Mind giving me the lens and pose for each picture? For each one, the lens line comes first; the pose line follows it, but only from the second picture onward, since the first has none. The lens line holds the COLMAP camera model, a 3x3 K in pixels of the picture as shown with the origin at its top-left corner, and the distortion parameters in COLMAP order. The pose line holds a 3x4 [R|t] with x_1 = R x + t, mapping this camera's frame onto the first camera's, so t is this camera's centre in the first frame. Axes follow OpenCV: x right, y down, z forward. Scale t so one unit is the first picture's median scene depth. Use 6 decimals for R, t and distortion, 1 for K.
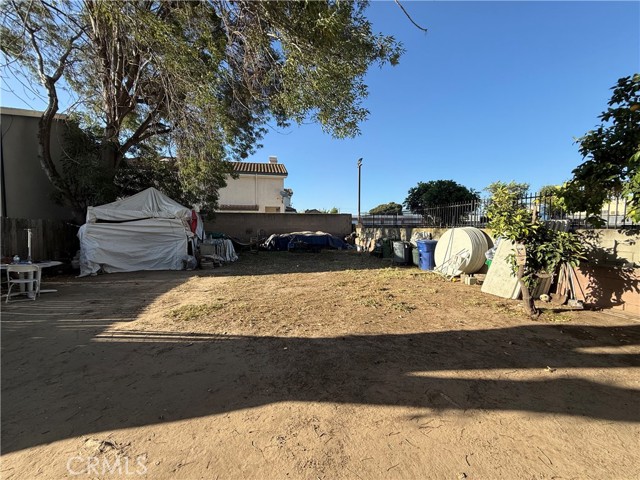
lens RADIAL K [[252.2, 0, 319.4], [0, 252.2, 240.2], [0, 0, 1]] dist [-0.002008, 0.000306]
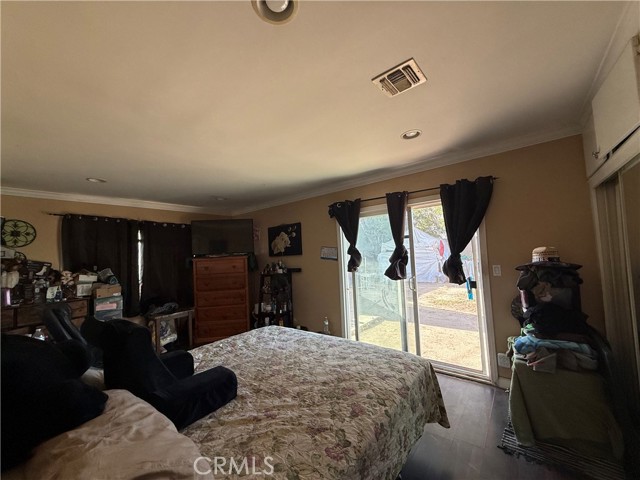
lens RADIAL K [[252.2, 0, 318.1], [0, 252.2, 240.6], [0, 0, 1]] dist [-0.002008, 0.000306]
pose [[0.606363, -0.077772, -0.791376, 0.245145], [-0.007627, 0.994591, -0.103587, 0.041144], [0.795152, 0.068847, 0.602490, -0.492923]]
